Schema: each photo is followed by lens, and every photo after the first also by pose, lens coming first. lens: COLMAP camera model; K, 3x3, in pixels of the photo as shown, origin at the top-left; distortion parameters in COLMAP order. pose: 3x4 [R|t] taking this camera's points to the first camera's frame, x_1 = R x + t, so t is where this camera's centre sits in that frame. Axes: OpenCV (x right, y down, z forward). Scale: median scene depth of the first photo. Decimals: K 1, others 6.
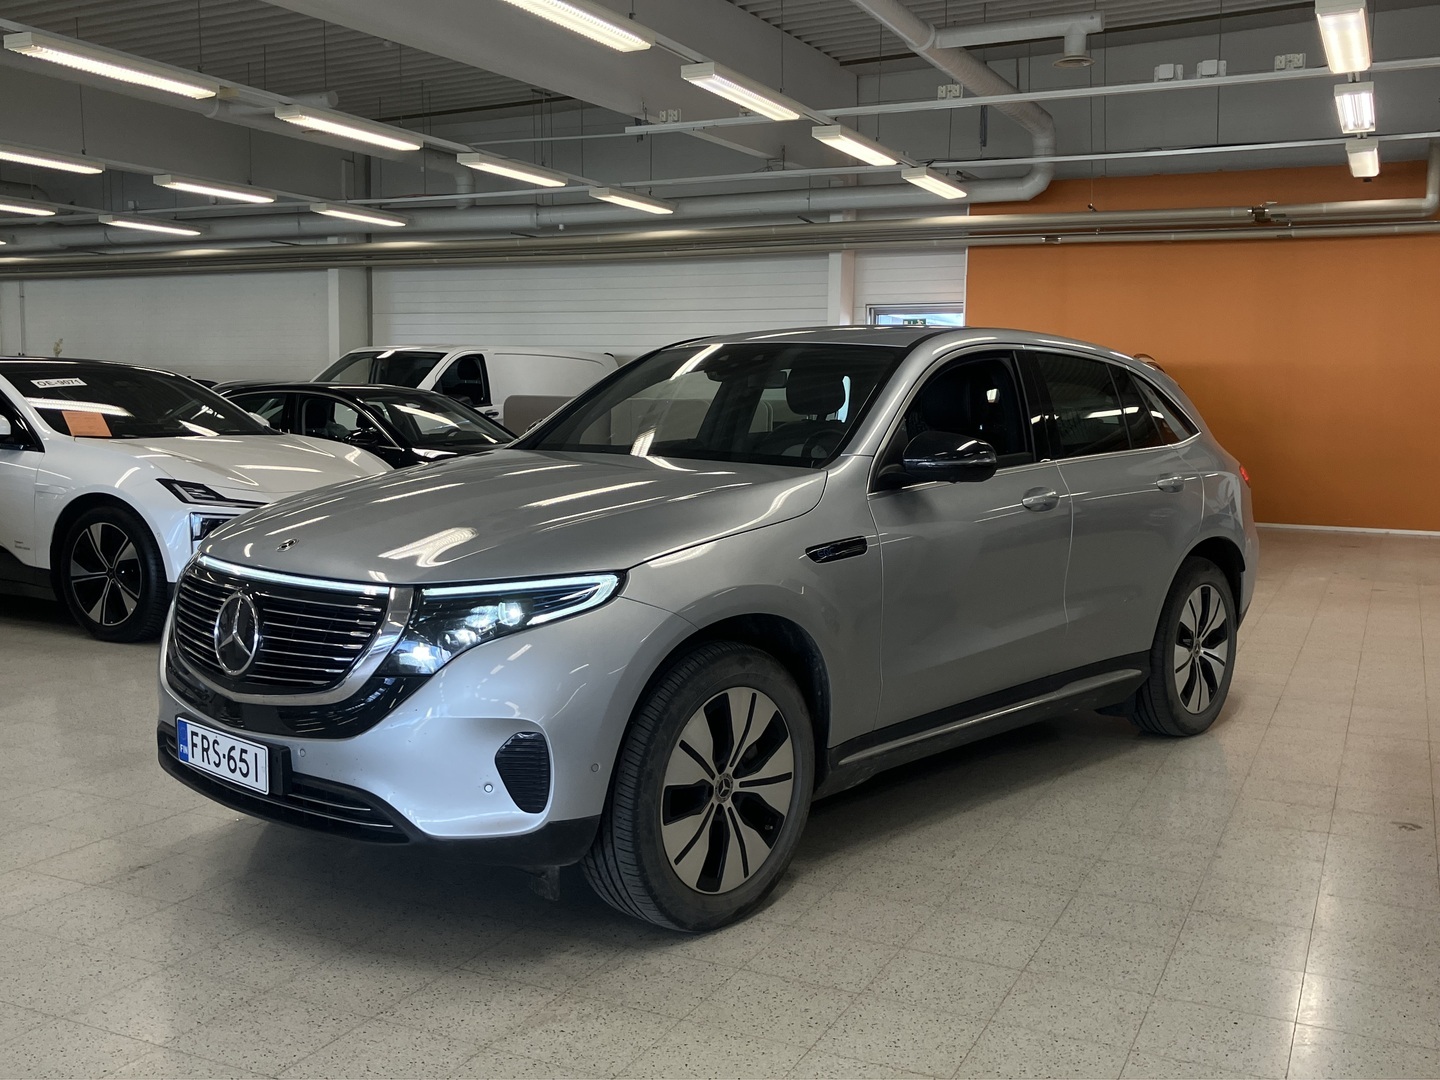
lens RADIAL K [[1406.2, 0, 720.0], [0, 1406.2, 540.0], [0, 0, 1]] dist [0.004437, -0.007735]
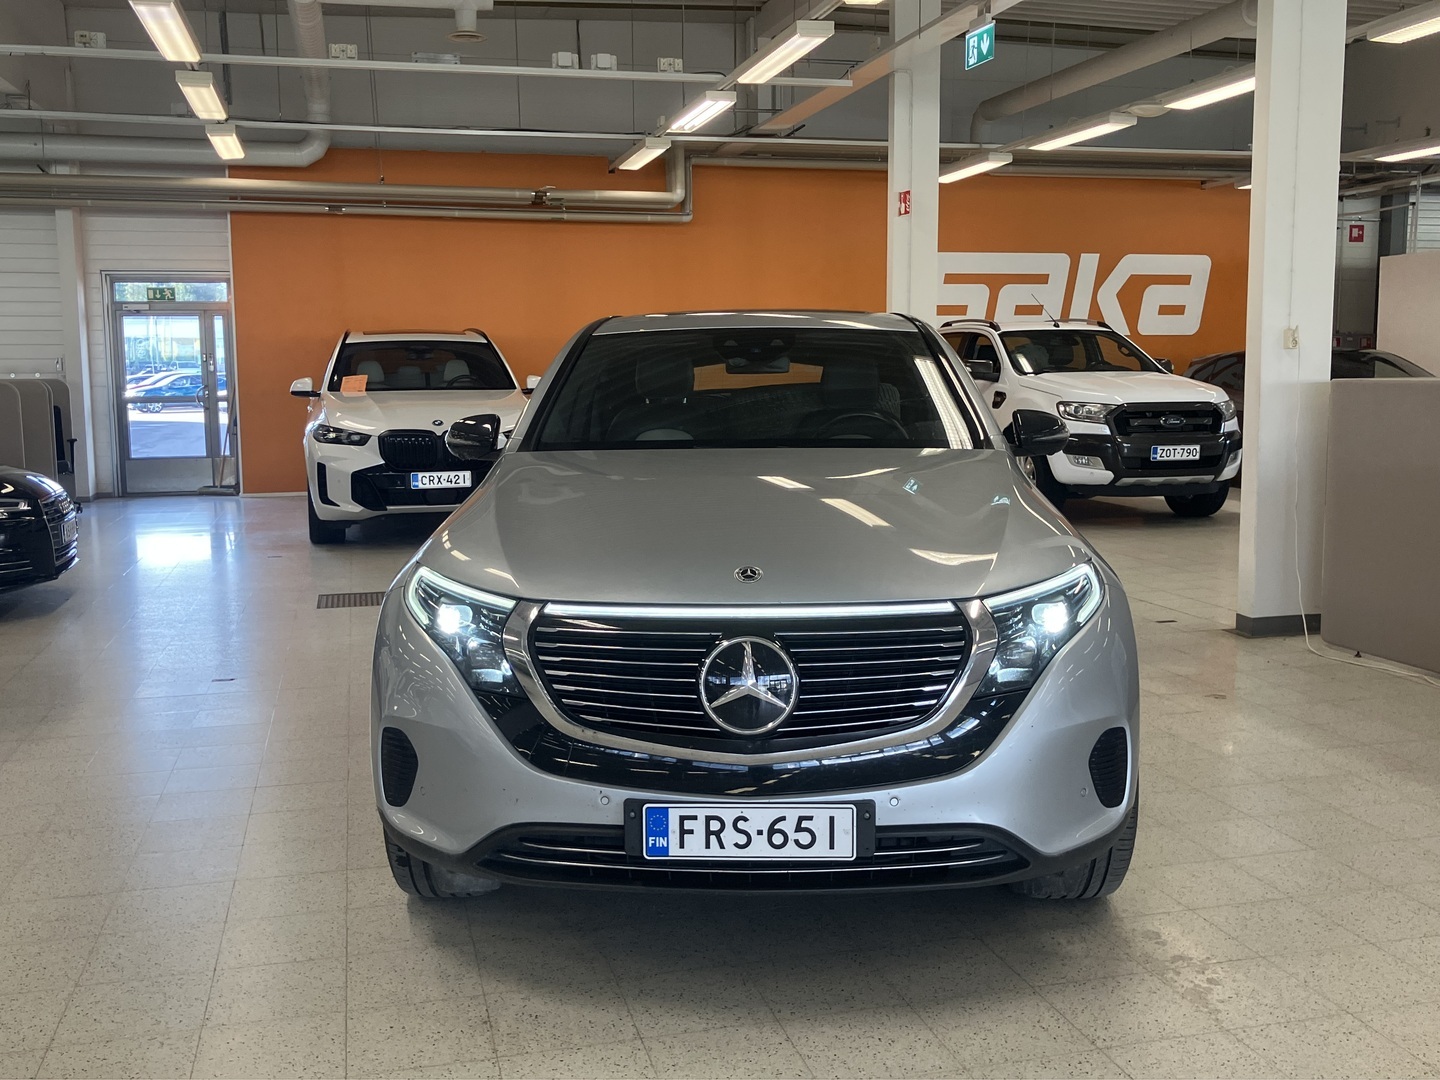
lens RADIAL K [[1406.2, 0, 720.0], [0, 1406.2, 540.0], [0, 0, 1]] dist [0.004437, -0.007735]
pose [[0.759422, -0.097638, 0.643230, -0.757319], [0.083783, 0.995119, 0.052135, -0.053918], [-0.645181, 0.014299, 0.763896, 0.324415]]
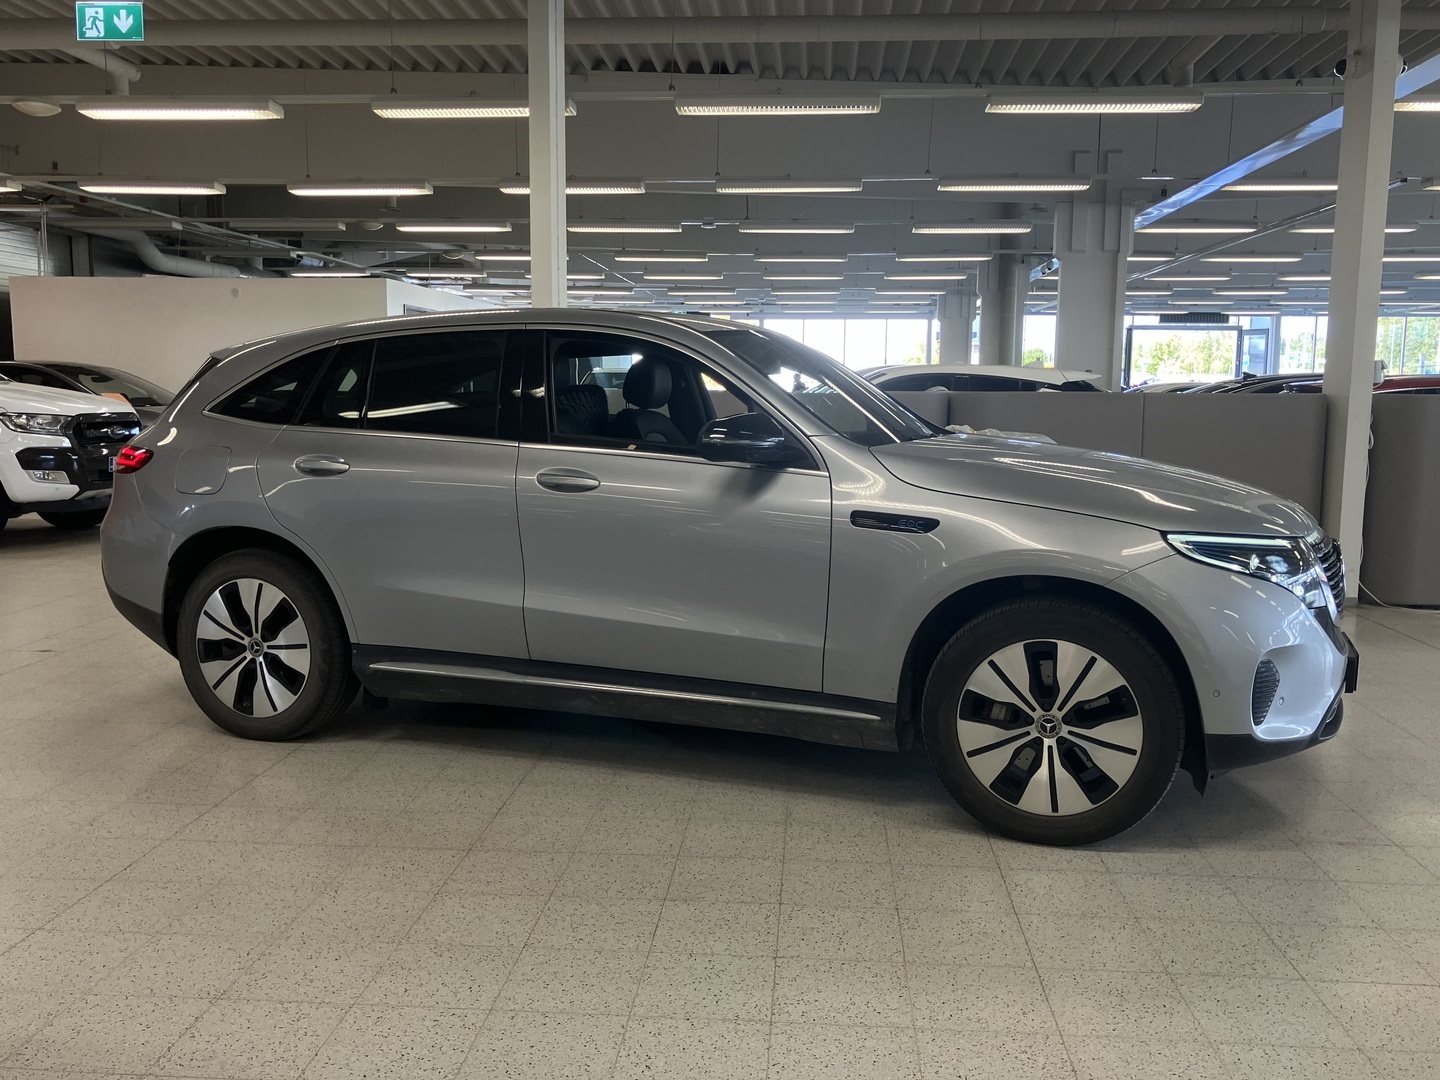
lens RADIAL K [[1280.0, 0, 690.8], [0, 1280.0, 543.6], [0, 0, 1]] dist [-0.006482, -0.003243]
pose [[-0.375181, -0.121354, 0.918974, -1.023549], [0.078593, 0.983659, 0.161982, -0.162006], [-0.923614, 0.132998, -0.359512, 1.648006]]
